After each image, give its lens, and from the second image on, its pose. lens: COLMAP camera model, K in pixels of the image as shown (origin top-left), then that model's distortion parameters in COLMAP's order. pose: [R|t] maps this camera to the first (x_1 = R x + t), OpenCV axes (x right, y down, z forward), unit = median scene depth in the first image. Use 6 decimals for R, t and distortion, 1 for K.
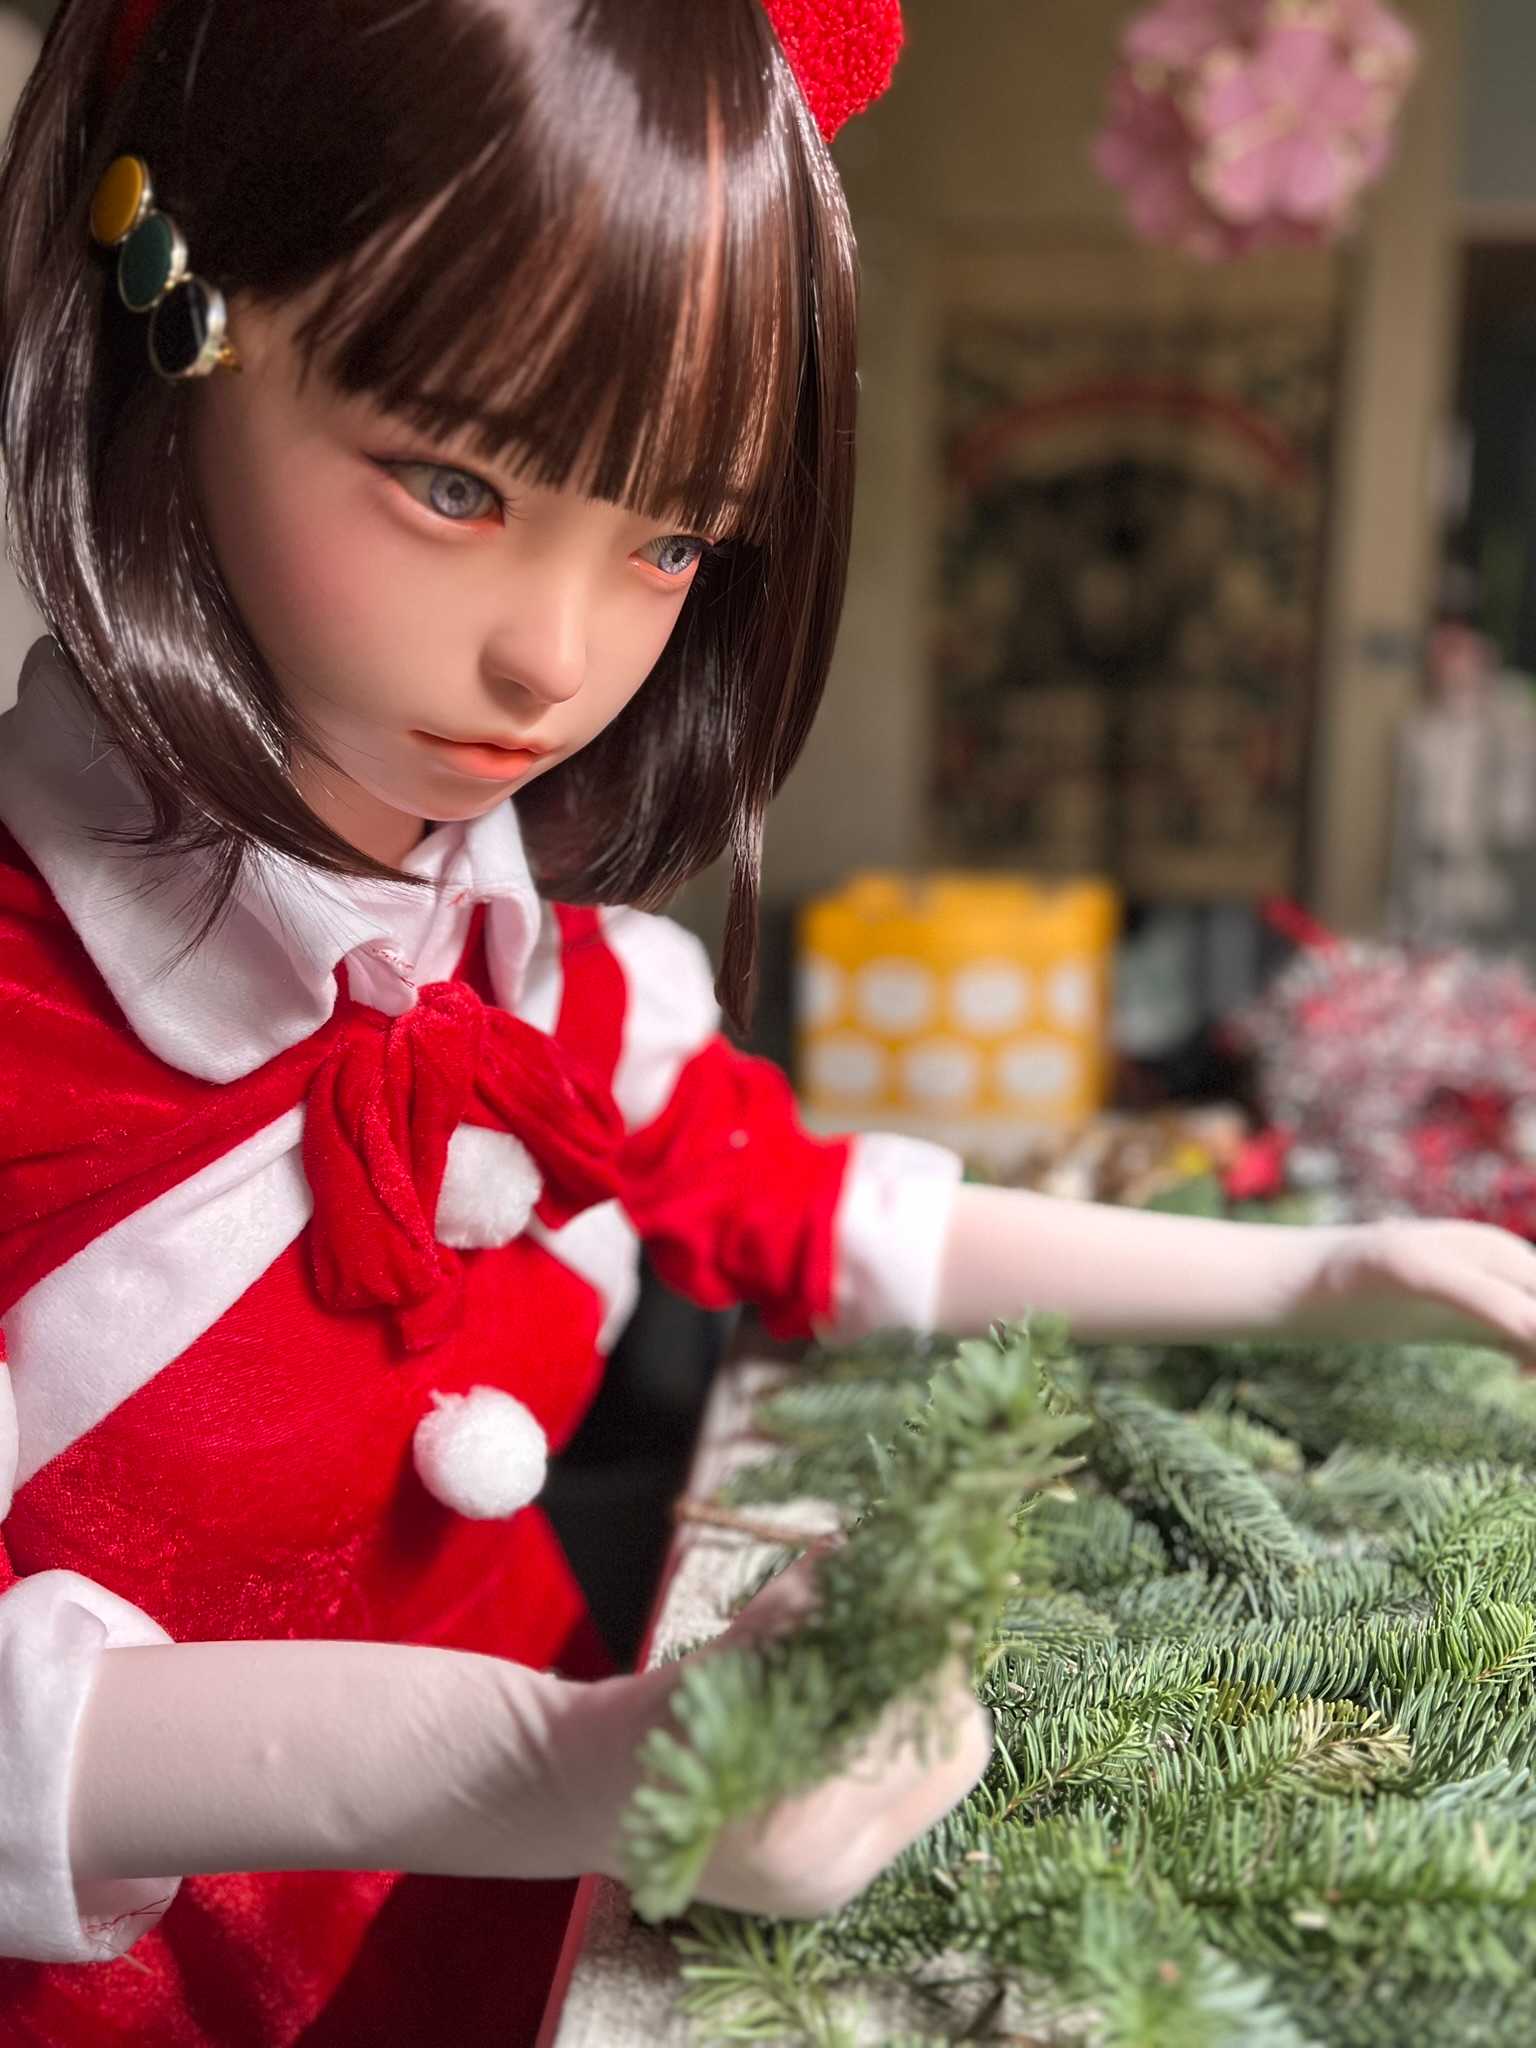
lens RADIAL K [[1606.0, 0, 748.3], [0, 1606.0, 1023.2], [0, 0, 1]] dist [0.023878, -0.042891]
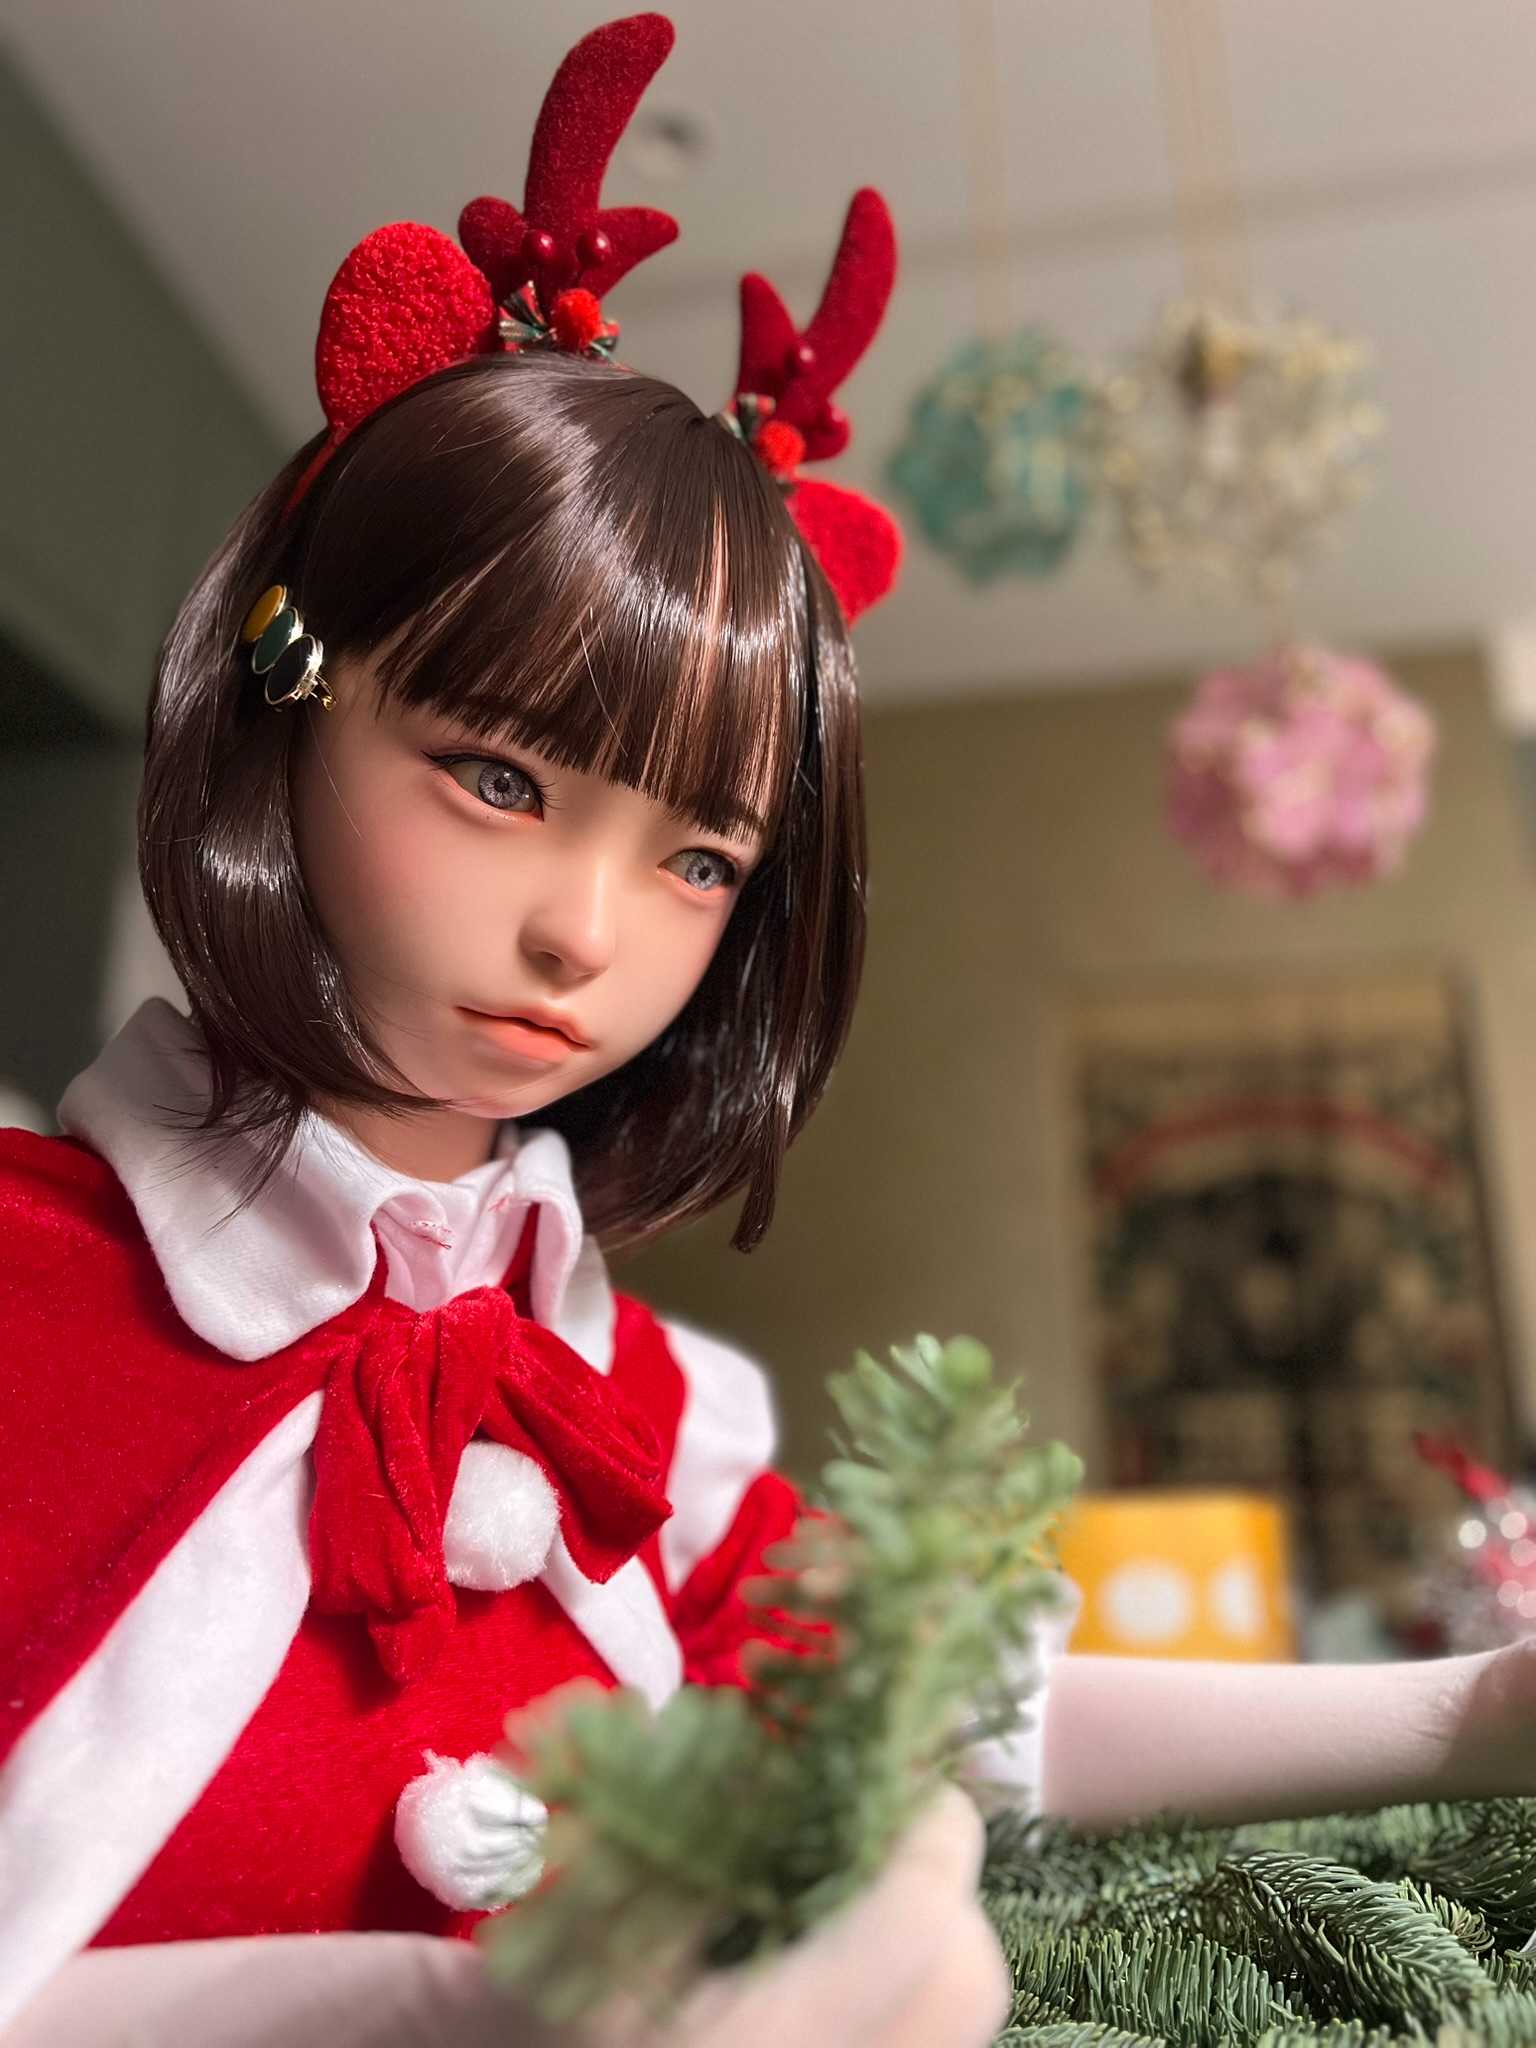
lens RADIAL K [[1606.0, 0, 753.8], [0, 1606.0, 1007.7], [0, 0, 1]] dist [0.023878, -0.042891]
pose [[0.993863, -0.040237, -0.103043, 0.093705], [-0.013012, 0.882511, -0.470111, 0.291714], [0.109853, 0.468566, 0.876572, 0.052221]]
